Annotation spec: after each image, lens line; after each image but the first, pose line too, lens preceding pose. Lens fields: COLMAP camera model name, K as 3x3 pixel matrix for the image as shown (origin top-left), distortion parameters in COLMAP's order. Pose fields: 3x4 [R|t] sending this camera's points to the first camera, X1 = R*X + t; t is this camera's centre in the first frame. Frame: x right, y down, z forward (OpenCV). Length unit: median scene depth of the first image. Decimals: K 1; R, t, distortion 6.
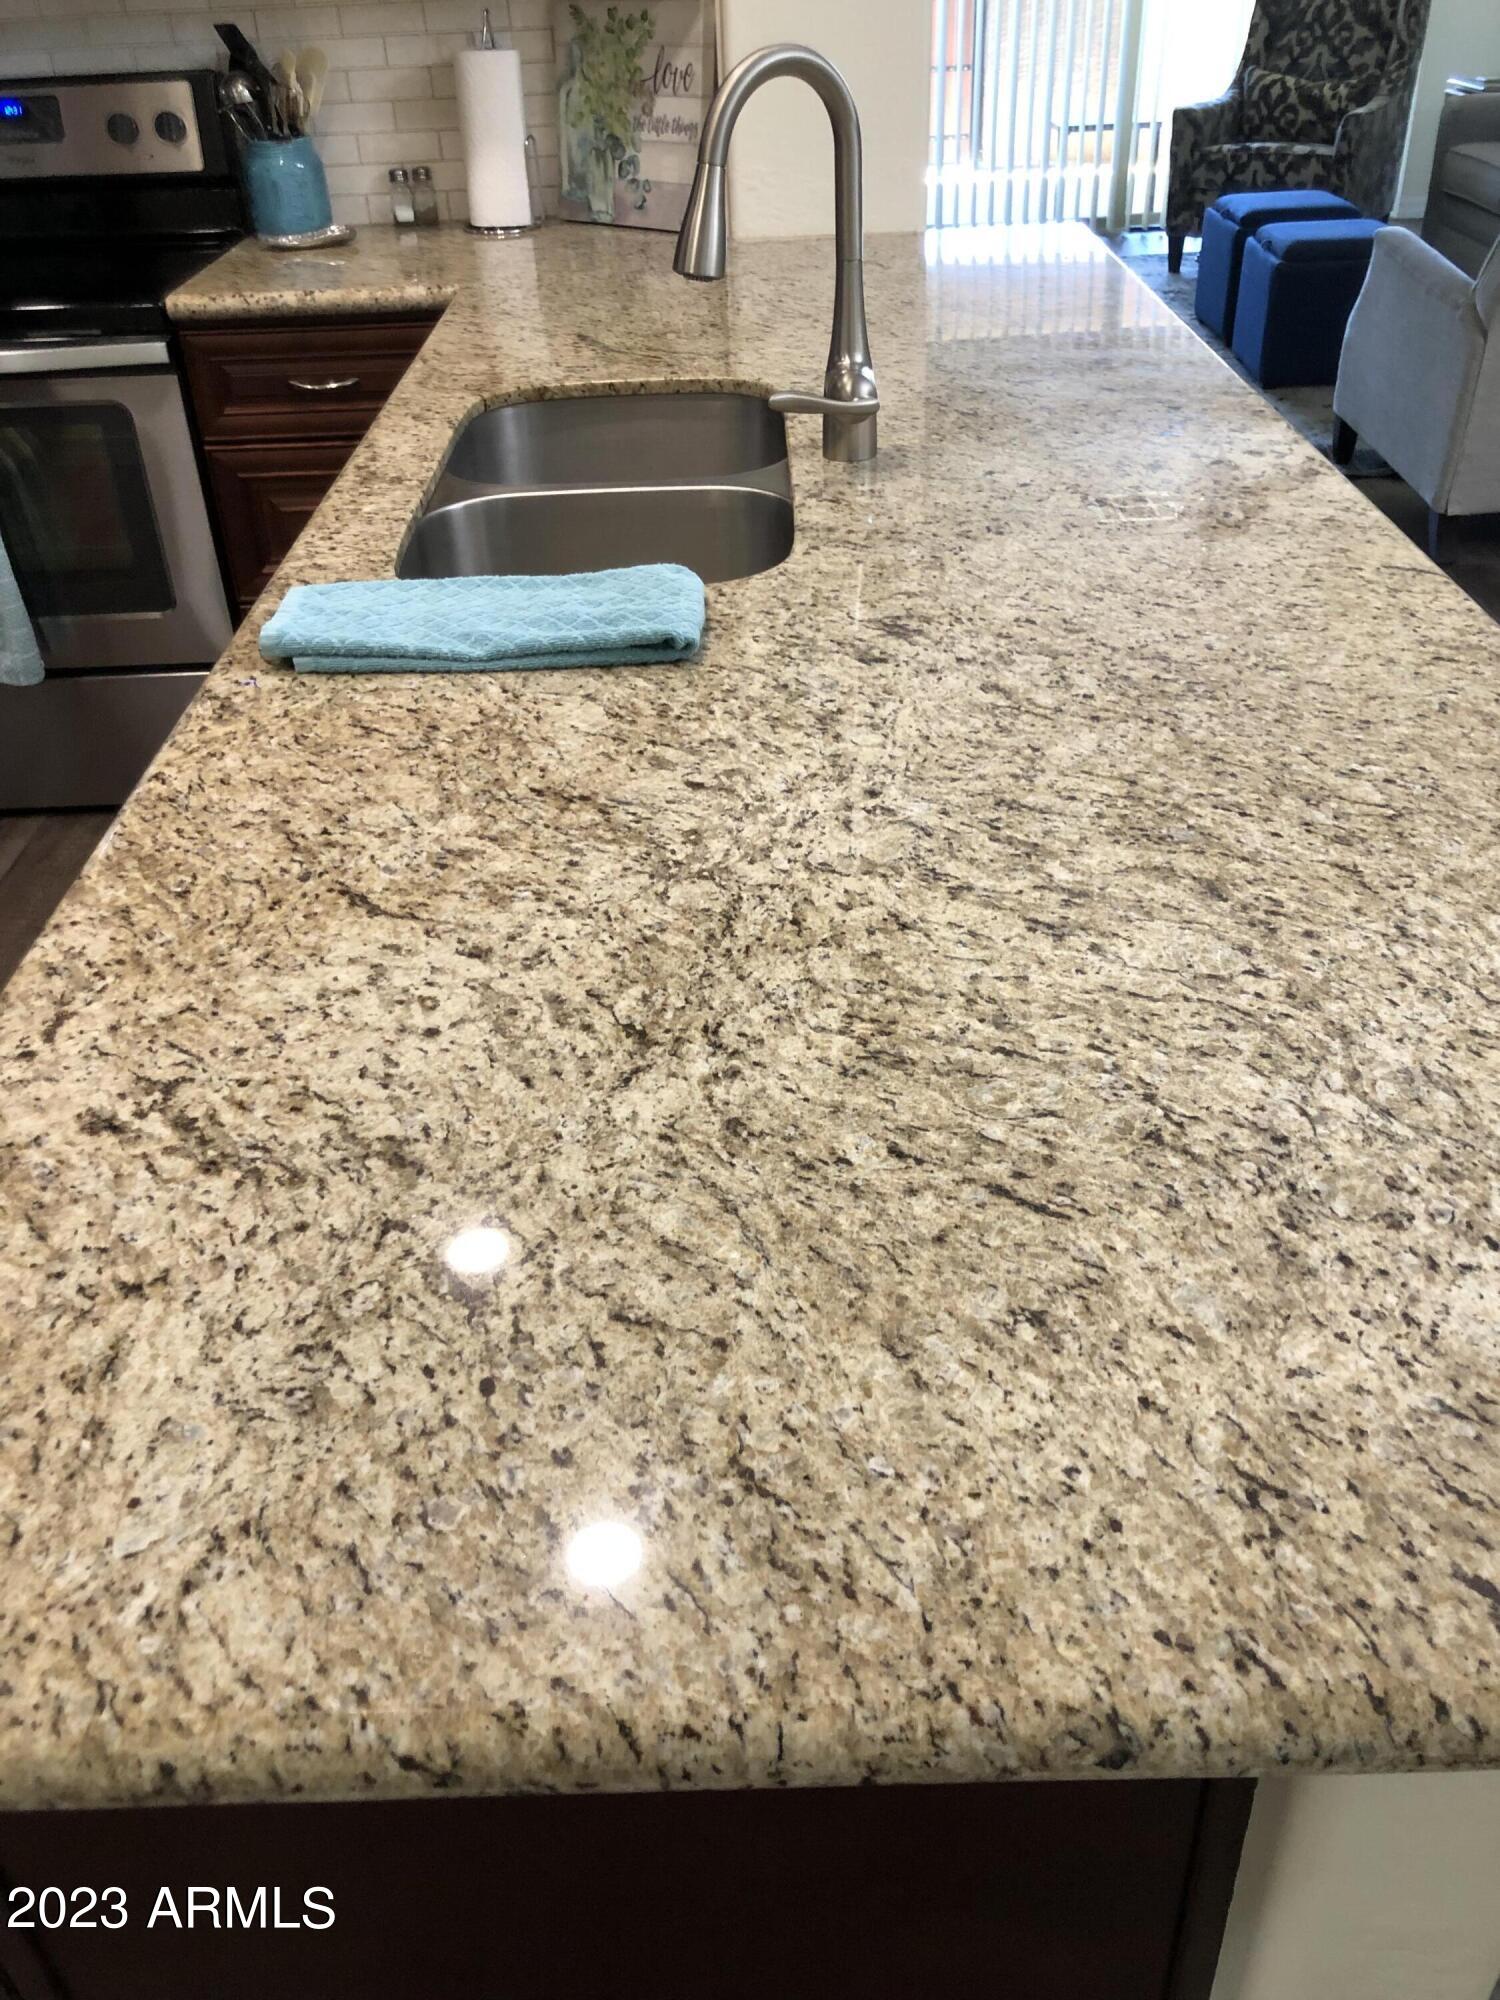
lens RADIAL K [[1646.3, 0, 739.4], [0, 1646.3, 995.1], [0, 0, 1]] dist [0.026532, -0.029140]
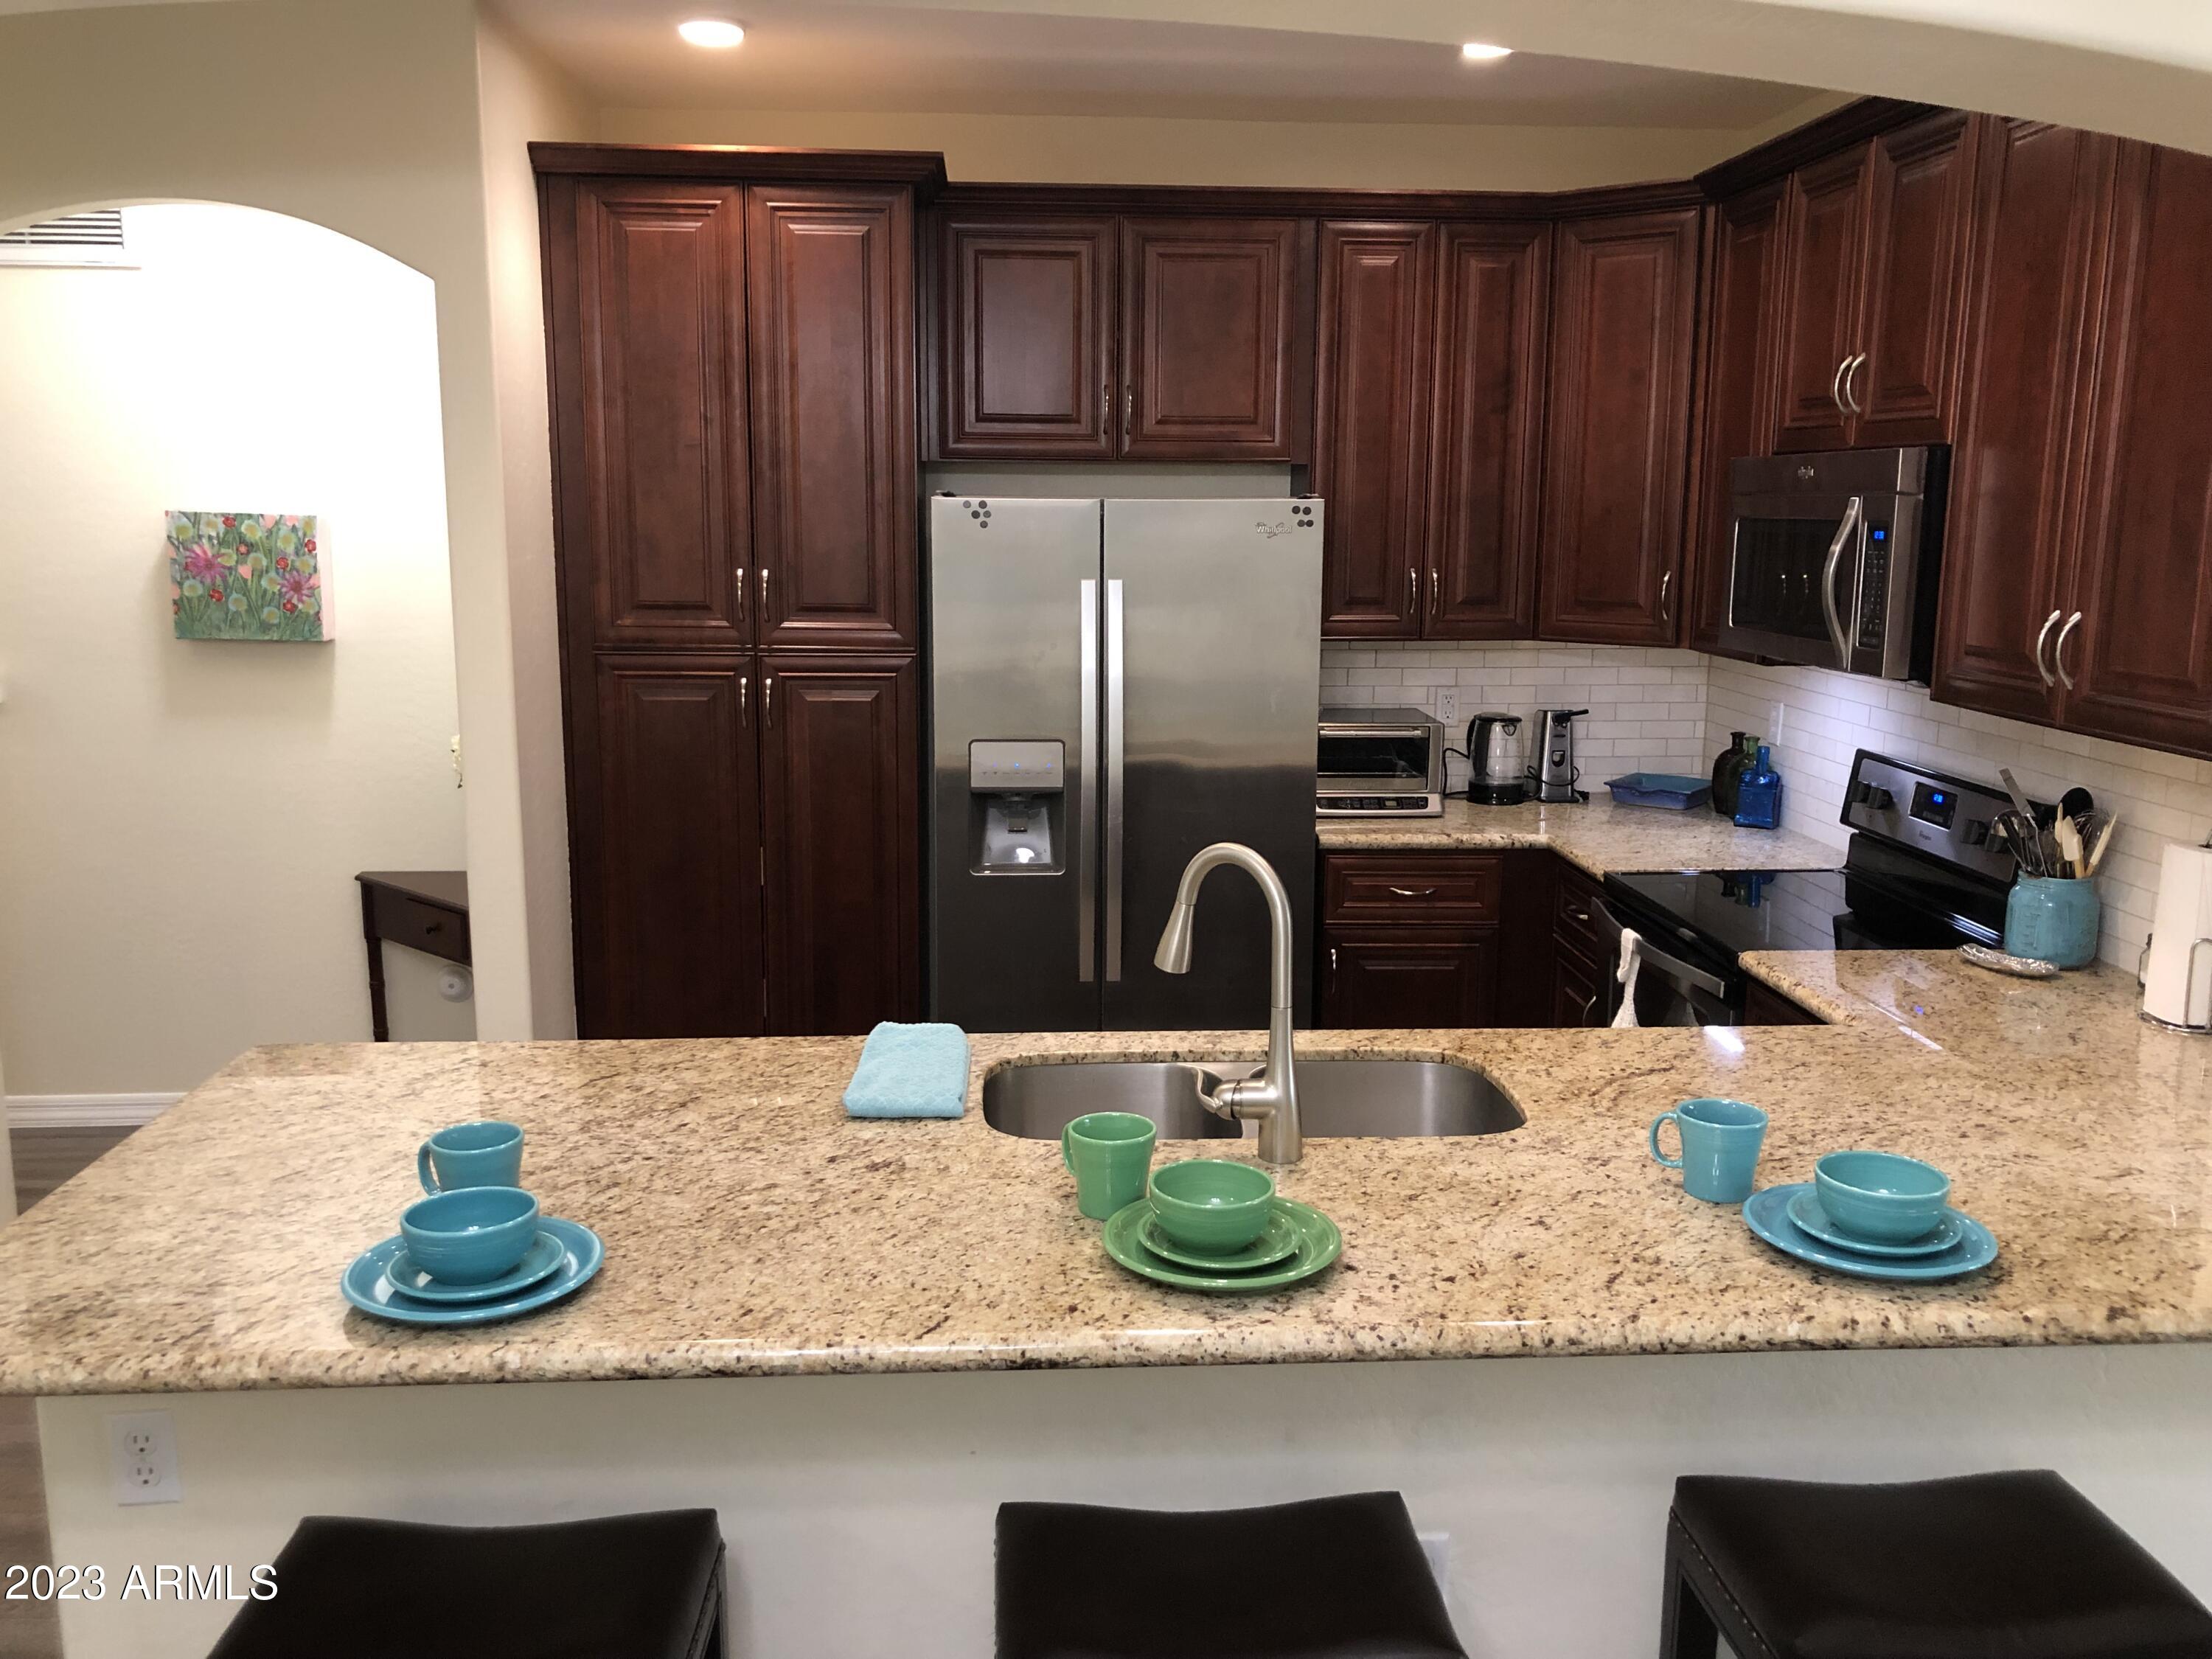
lens RADIAL K [[1820.8, 0, 1121.7], [0, 1820.8, 833.9], [0, 0, 1]] dist [0.026532, -0.029140]
pose [[0.057055, 0.218815, -0.974097, 1.849921], [-0.564400, 0.811885, 0.149318, -0.934631], [0.823528, 0.541261, 0.169821, 0.815551]]
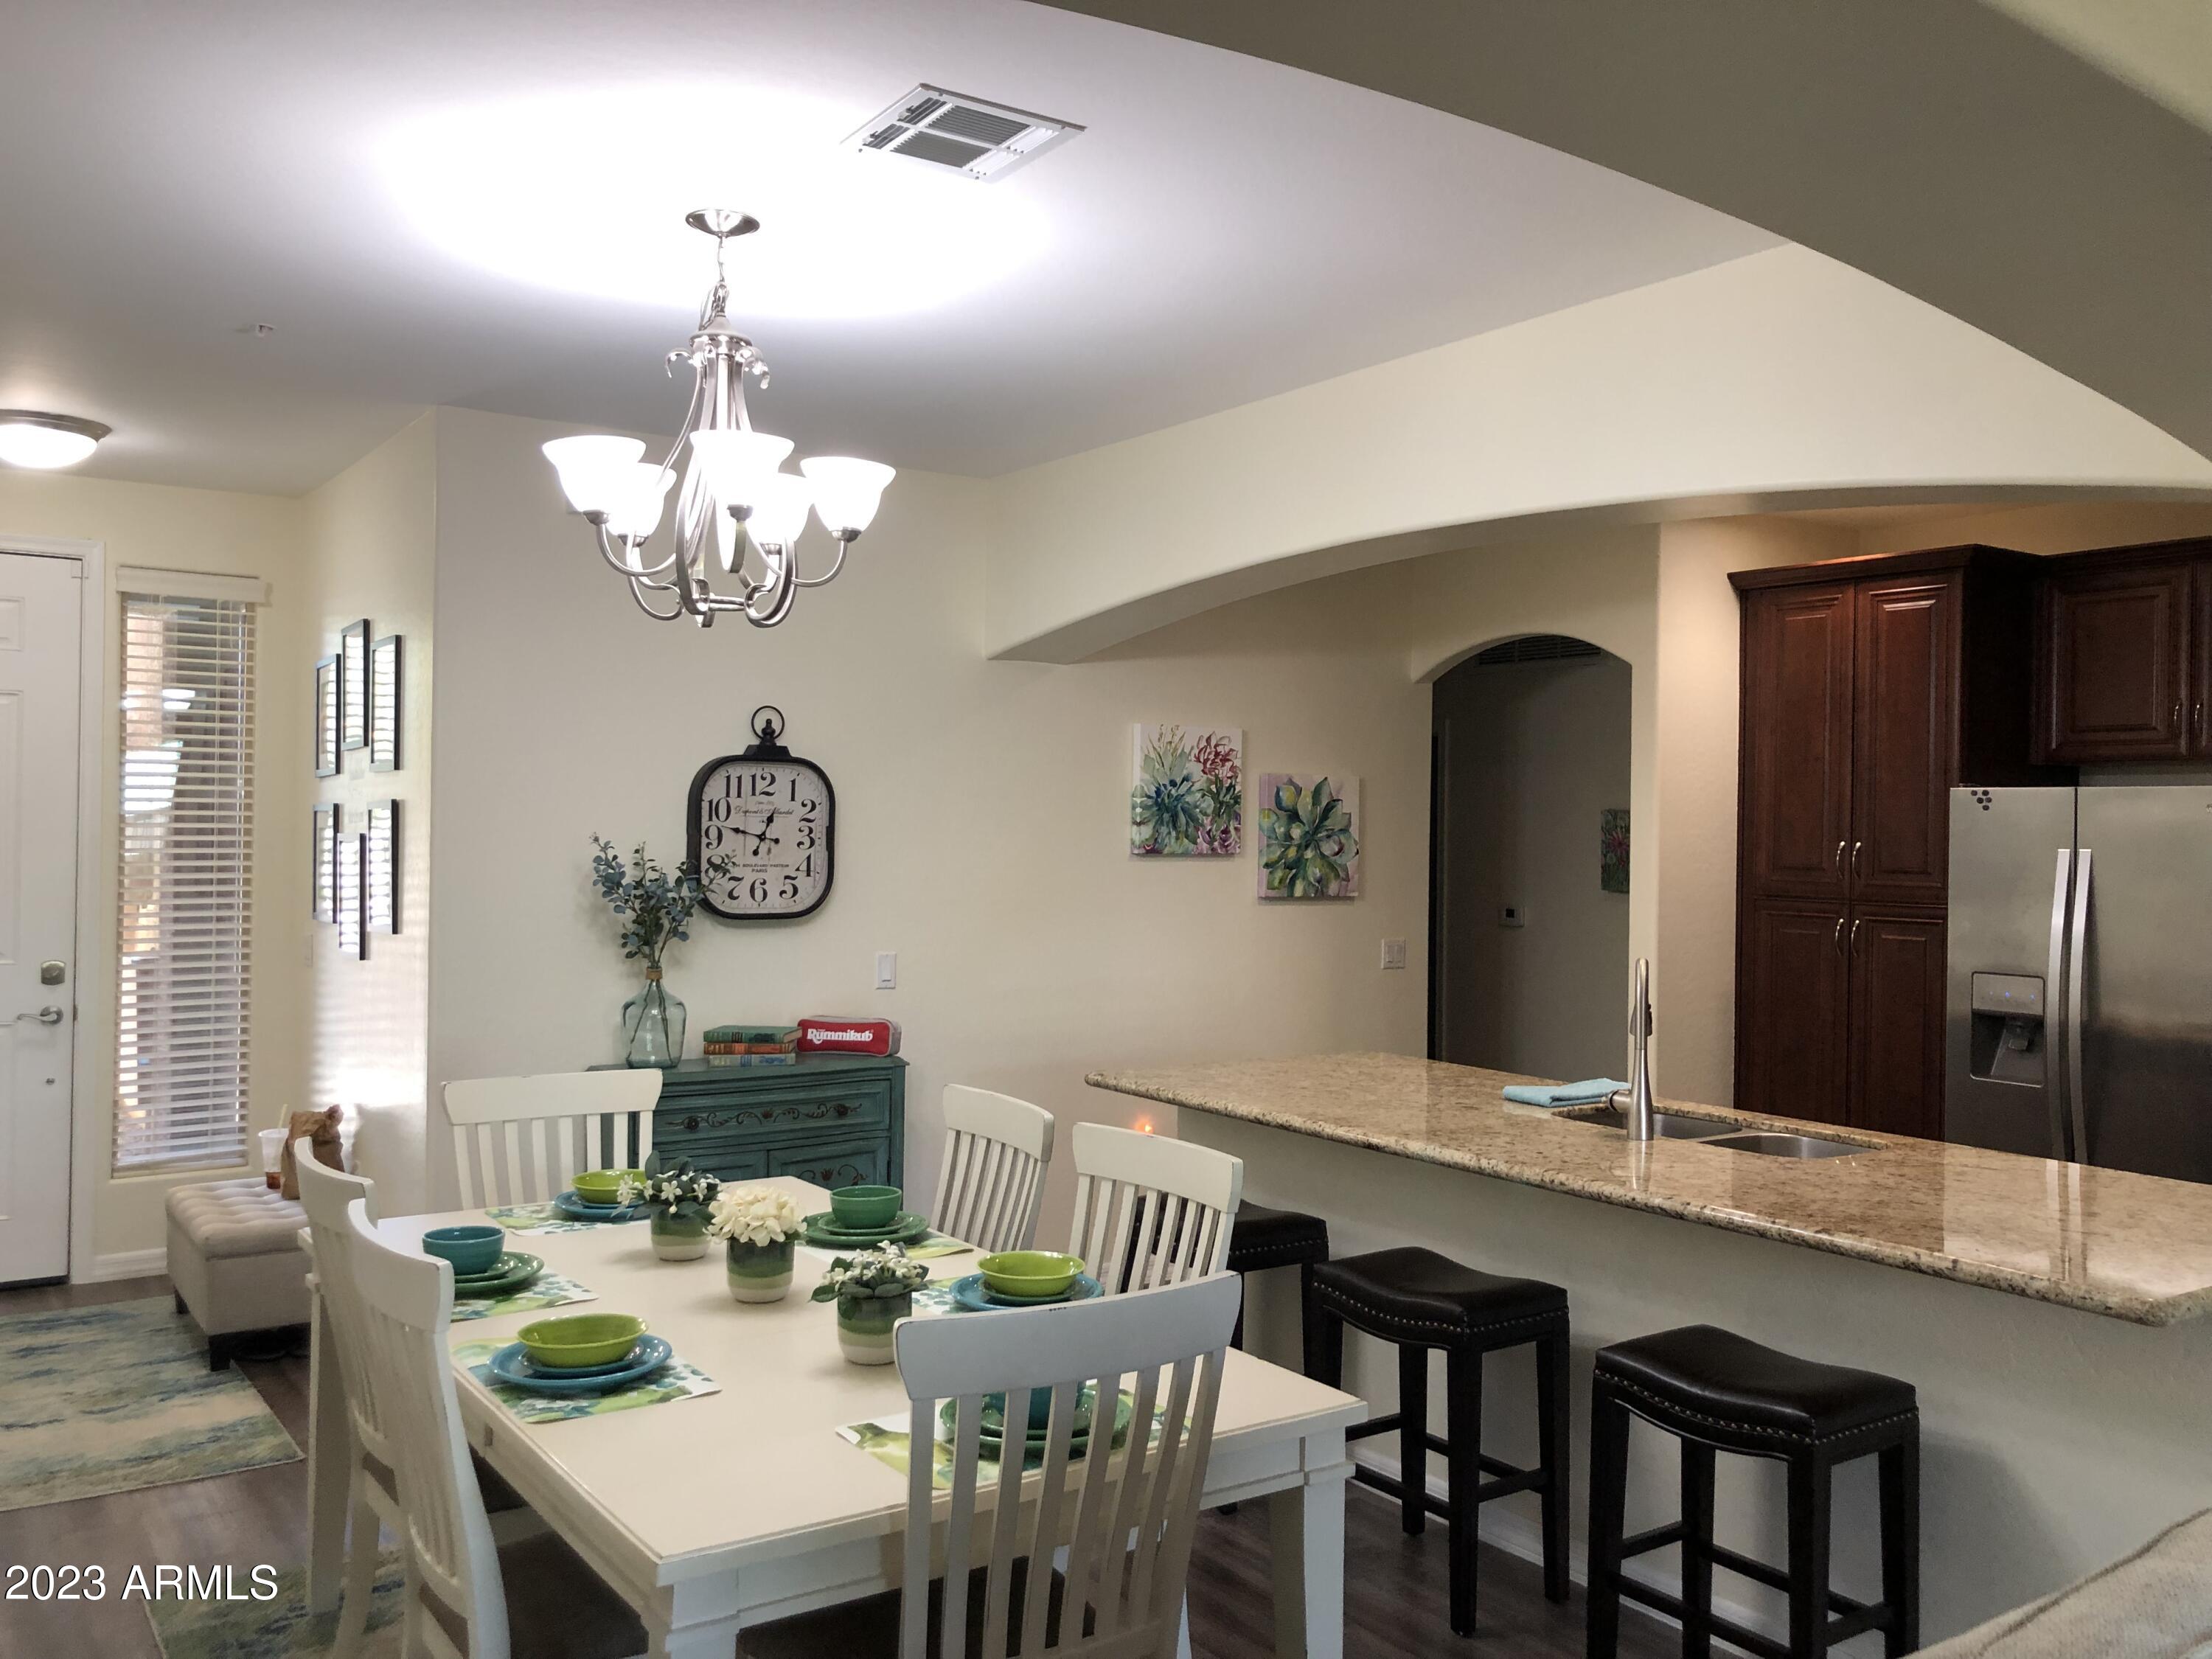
lens RADIAL K [[1820.8, 0, 1119.6], [0, 1820.8, 842.6], [0, 0, 1]] dist [0.026532, -0.029140]
pose [[-0.828472, 0.031226, -0.559159, 2.677259], [-0.297001, 0.821975, 0.485950, -2.220912], [0.474789, 0.568667, -0.671709, 2.904822]]
